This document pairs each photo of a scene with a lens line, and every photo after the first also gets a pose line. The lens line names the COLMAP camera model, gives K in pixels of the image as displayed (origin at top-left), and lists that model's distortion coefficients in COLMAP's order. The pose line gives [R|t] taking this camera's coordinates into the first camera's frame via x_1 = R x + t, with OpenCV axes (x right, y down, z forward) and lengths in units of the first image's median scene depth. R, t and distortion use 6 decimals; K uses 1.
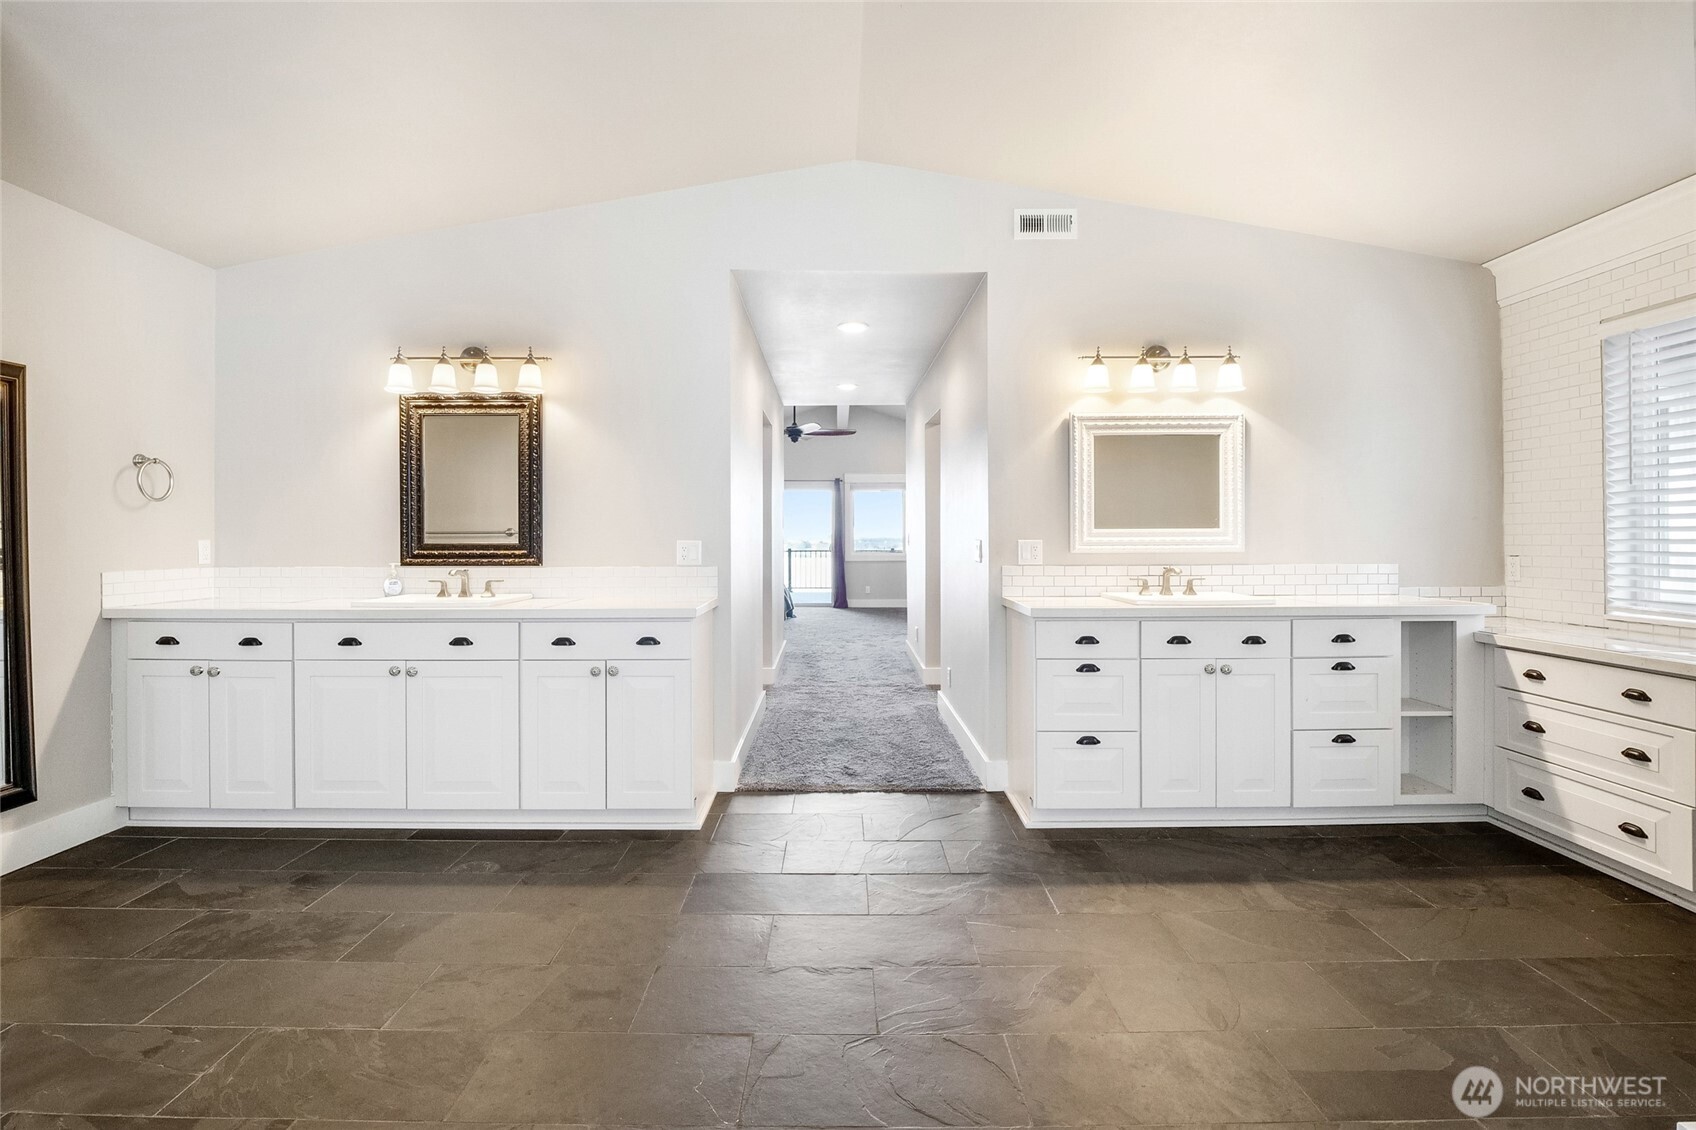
lens RADIAL K [[803.5, 0, 849.3], [0, 803.5, 552.1], [0, 0, 1]] dist [-0.008612, -0.000255]
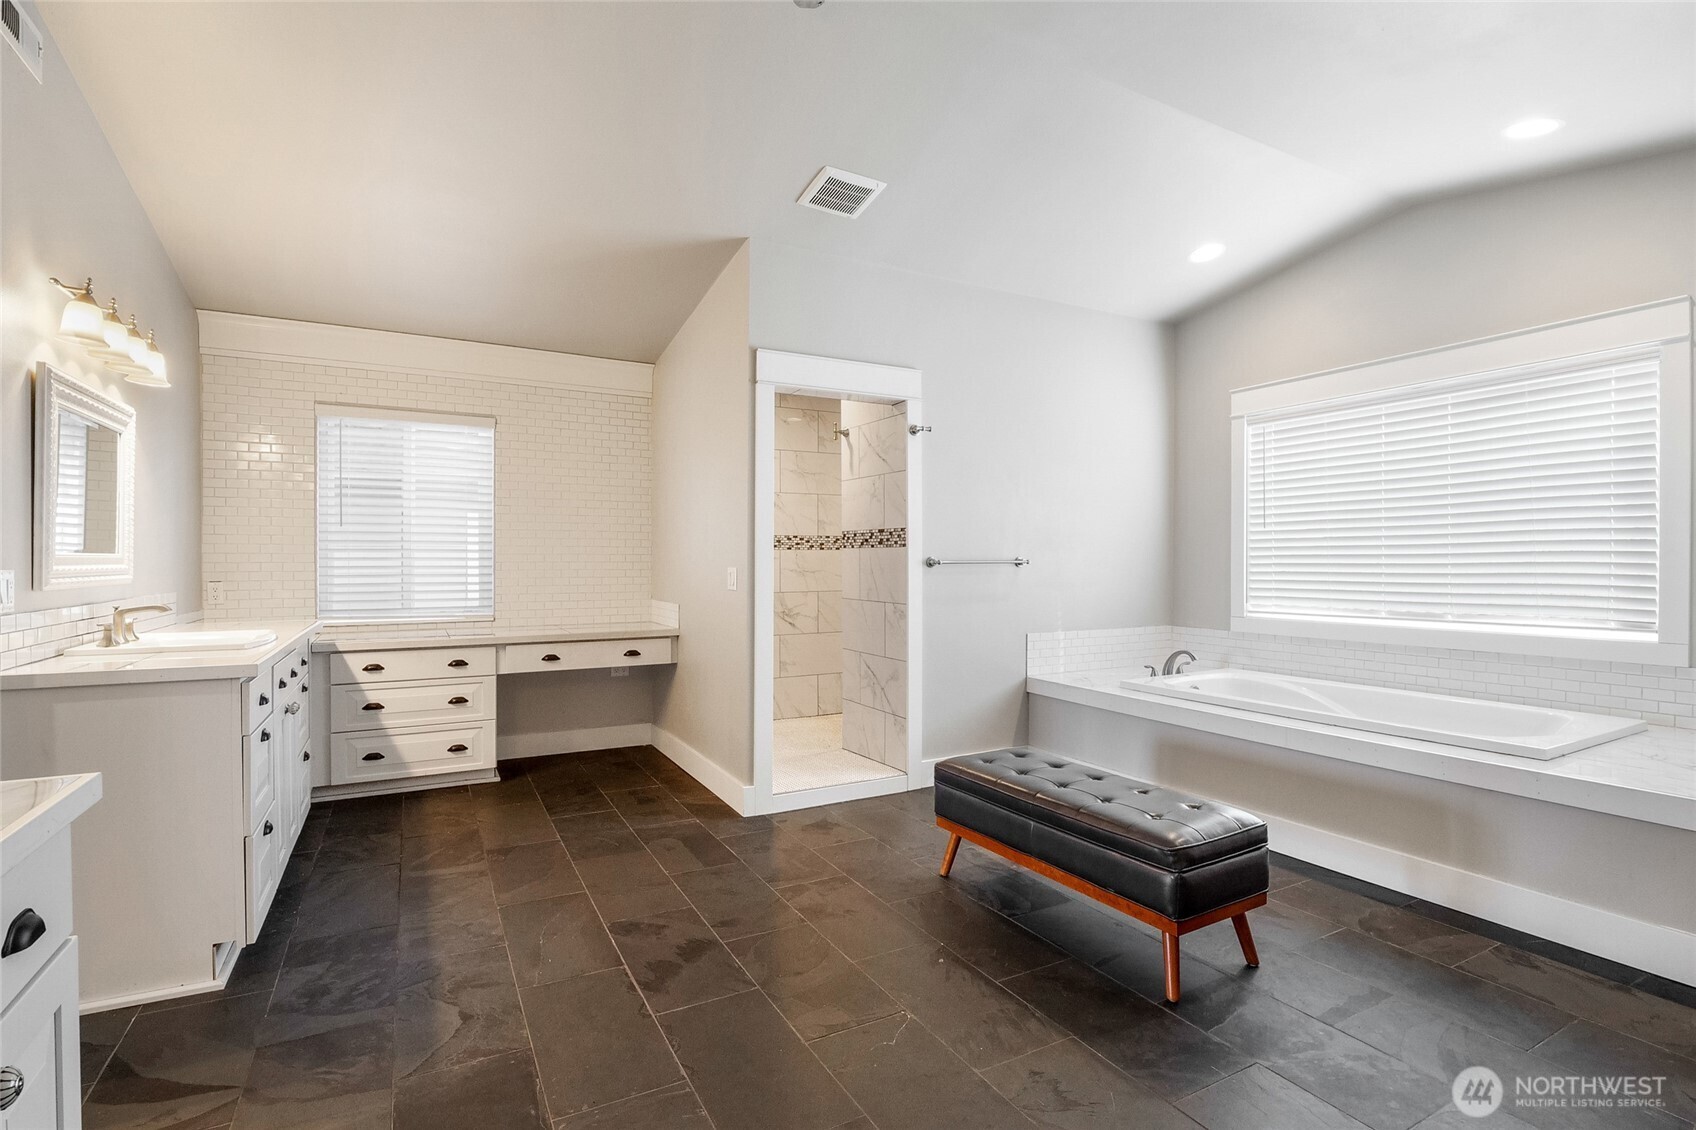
lens RADIAL K [[811.8, 0, 839.3], [0, 811.8, 563.0], [0, 0, 1]] dist [-0.009019, -0.000230]
pose [[-0.466648, -0.001721, 0.884442, -0.711857], [0.015354, 0.999832, 0.010046, -0.023420], [-0.884310, 0.018267, -0.466543, 0.945278]]
